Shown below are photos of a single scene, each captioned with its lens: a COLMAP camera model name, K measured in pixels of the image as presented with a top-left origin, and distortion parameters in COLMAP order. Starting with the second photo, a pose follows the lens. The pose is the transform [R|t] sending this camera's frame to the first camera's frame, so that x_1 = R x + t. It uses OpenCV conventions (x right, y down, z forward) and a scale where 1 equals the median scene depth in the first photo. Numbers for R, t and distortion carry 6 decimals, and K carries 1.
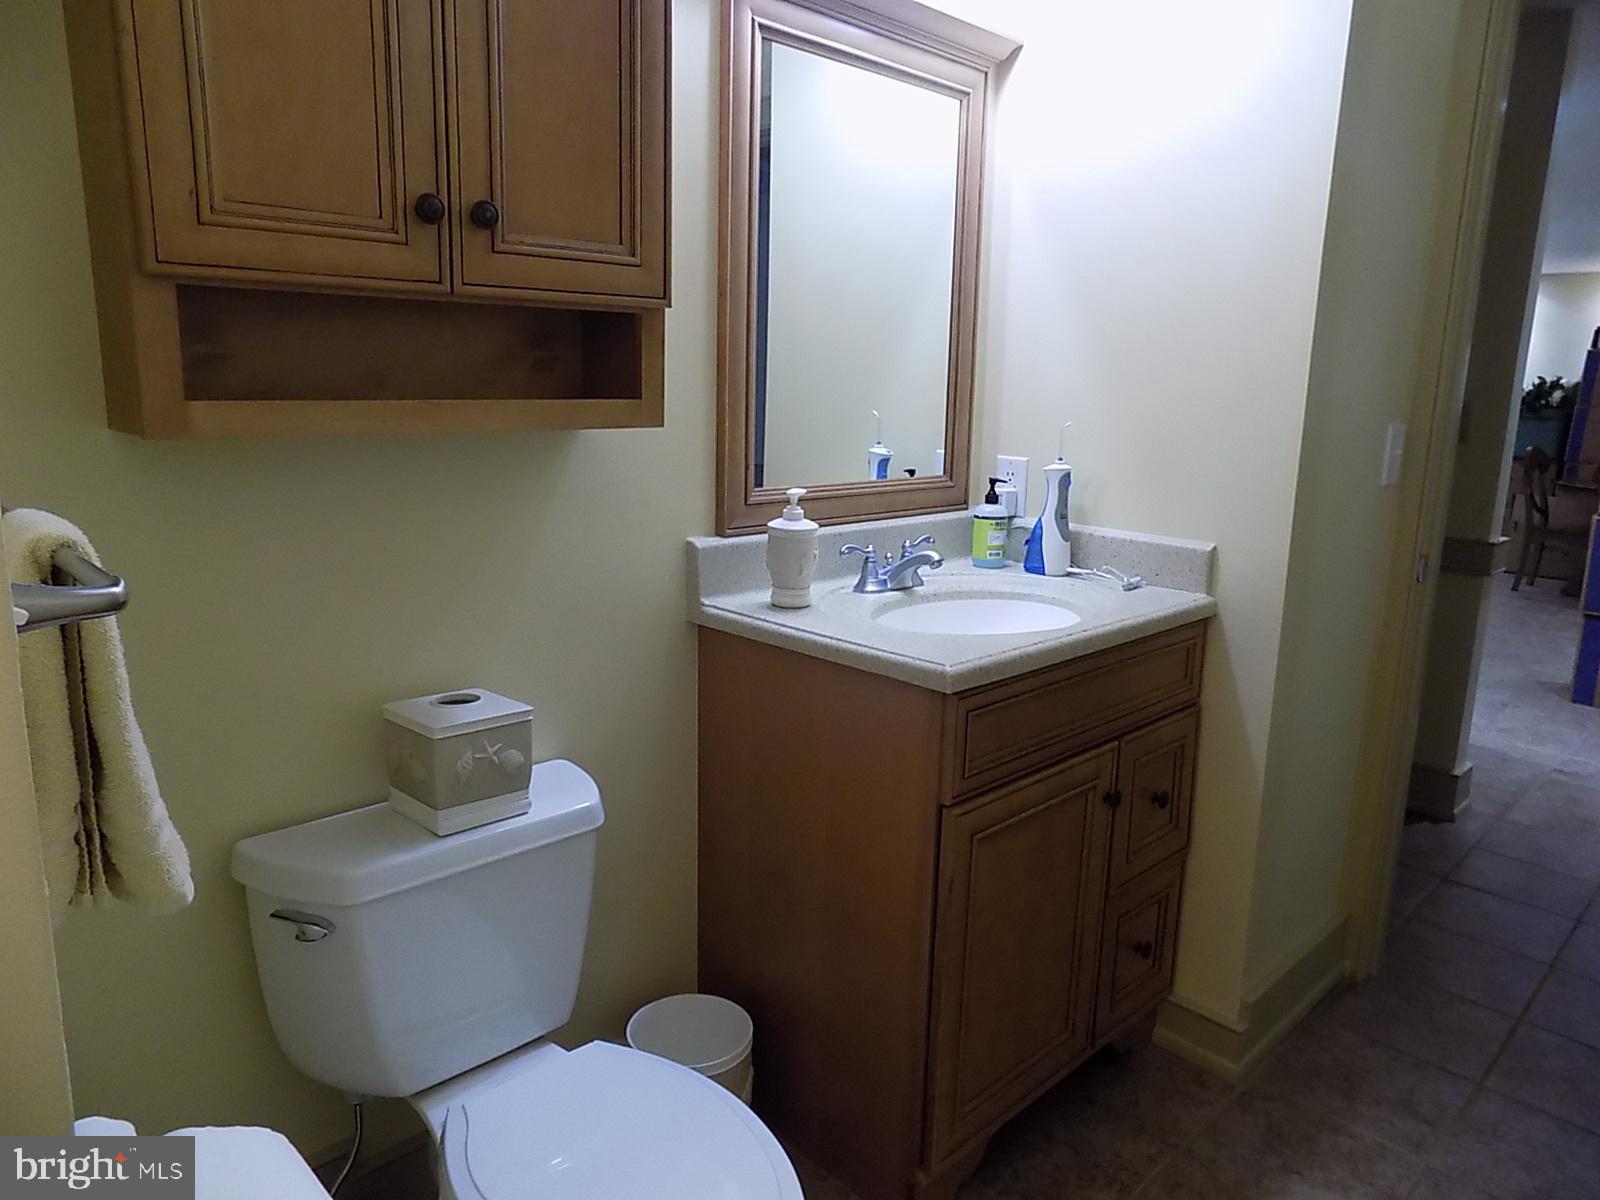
lens RADIAL K [[1076.5, 0, 811.8], [0, 1076.5, 587.1], [0, 0, 1]] dist [-0.080770, 0.081244]
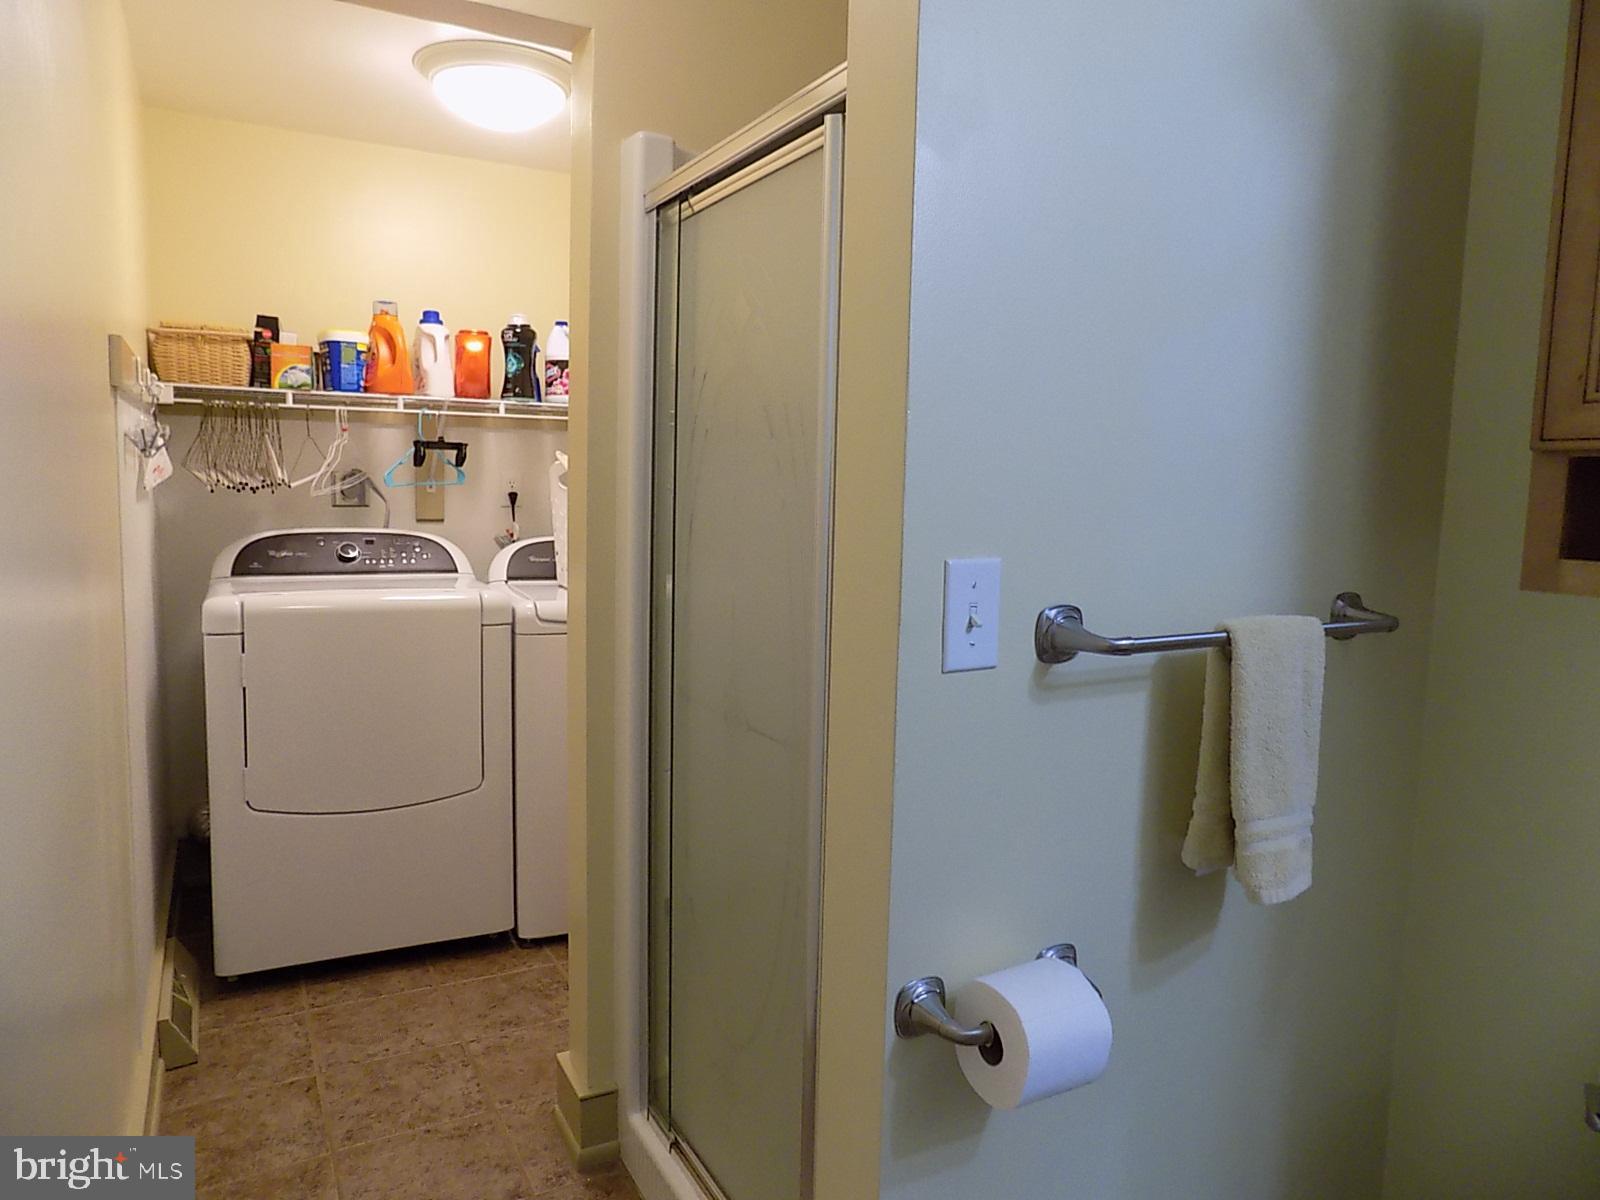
lens RADIAL K [[1076.5, 0, 811.8], [0, 1076.5, 587.1], [0, 0, 1]] dist [-0.080770, 0.081244]
pose [[-0.261562, 0.063904, -0.963069, 0.494429], [-0.220350, 0.967502, 0.124043, -0.078501], [0.939698, 0.244657, -0.238980, 0.374550]]
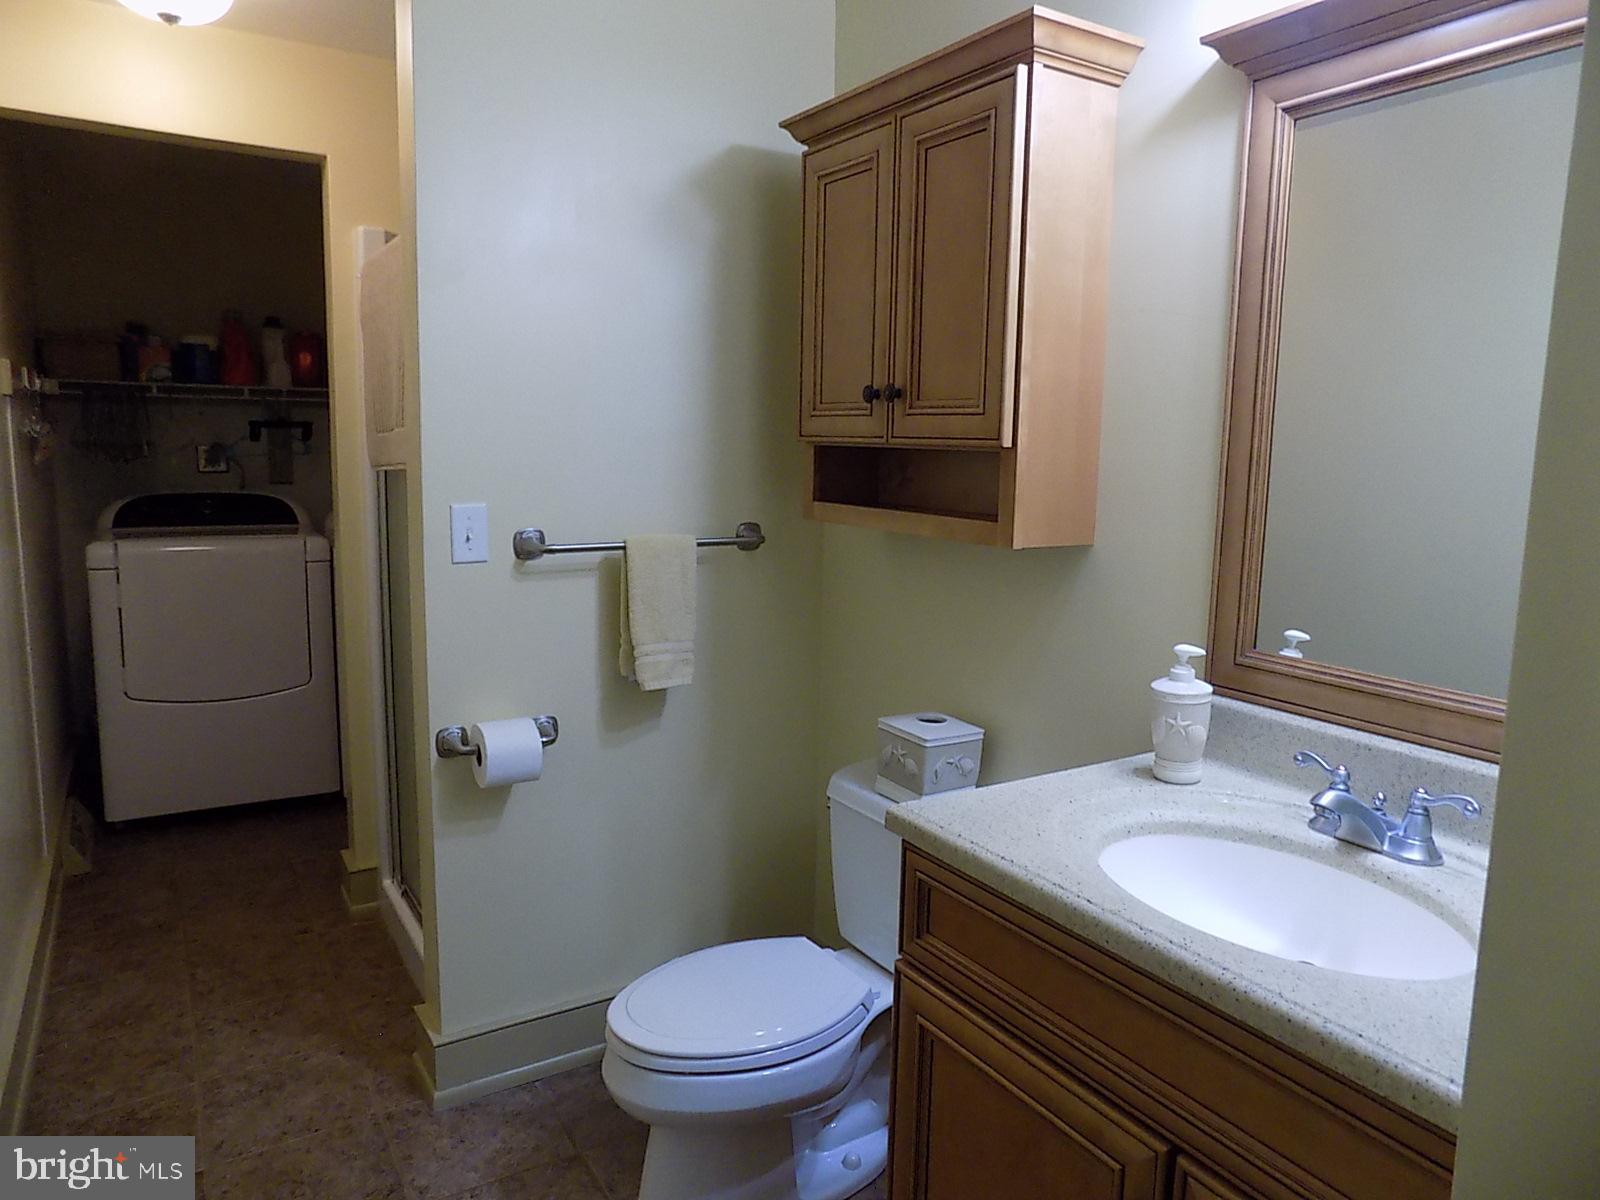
lens RADIAL K [[1076.5, 0, 811.8], [0, 1076.5, 587.1], [0, 0, 1]] dist [-0.080770, 0.081244]
pose [[-0.210103, 0.106030, -0.971913, 1.078151], [-0.216798, 0.964300, 0.152066, -0.249297], [0.953339, 0.242658, -0.179616, 1.060787]]
